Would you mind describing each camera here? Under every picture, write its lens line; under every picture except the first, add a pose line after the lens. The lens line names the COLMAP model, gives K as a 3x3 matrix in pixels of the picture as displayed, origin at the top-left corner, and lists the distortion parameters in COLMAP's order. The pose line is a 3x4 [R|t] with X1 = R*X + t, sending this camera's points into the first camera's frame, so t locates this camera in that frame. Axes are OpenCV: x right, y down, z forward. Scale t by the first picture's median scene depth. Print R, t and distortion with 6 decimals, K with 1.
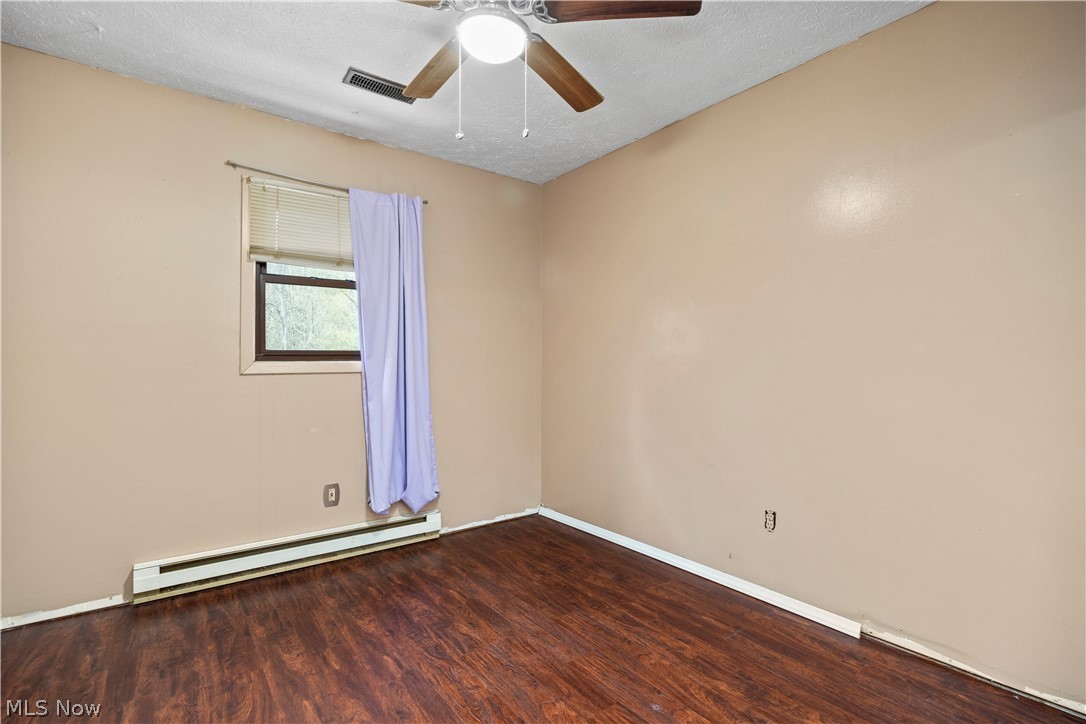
lens RADIAL K [[525.3, 0, 551.1], [0, 525.3, 350.5], [0, 0, 1]] dist [-0.013217, -0.002434]
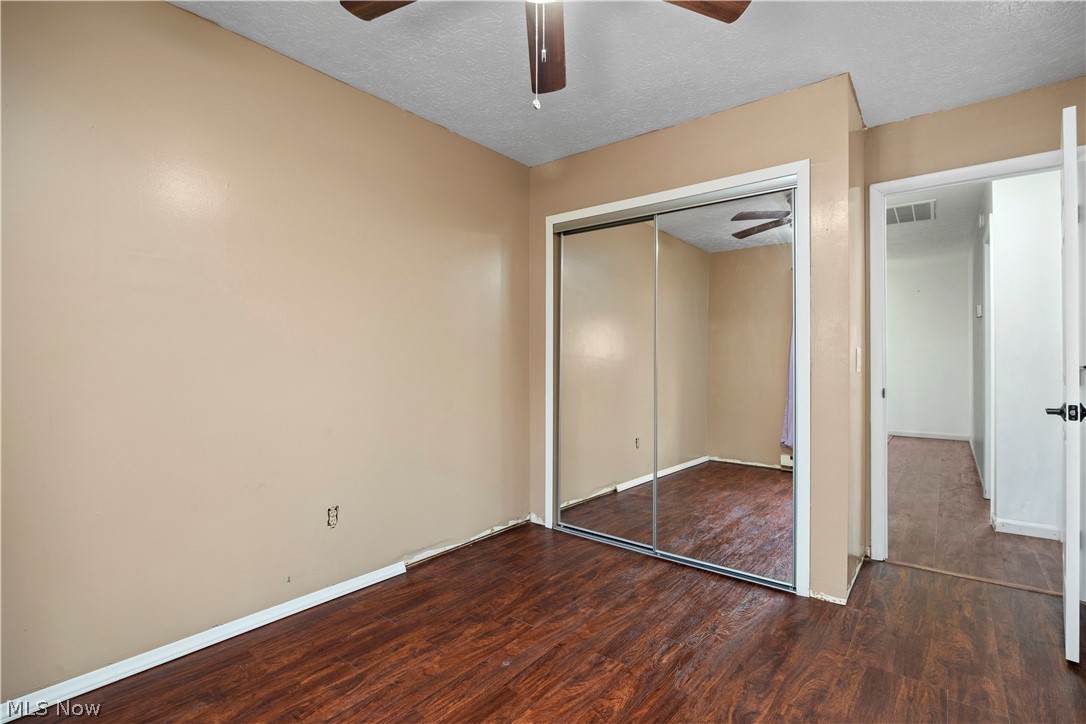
lens RADIAL K [[525.3, 0, 544.6], [0, 525.3, 360.5], [0, 0, 1]] dist [-0.013217, -0.002434]
pose [[-0.261764, -0.002367, 0.965129, -0.723328], [-0.021008, 0.999774, -0.003246, 0.024542], [-0.964903, -0.021125, -0.261755, 0.976854]]
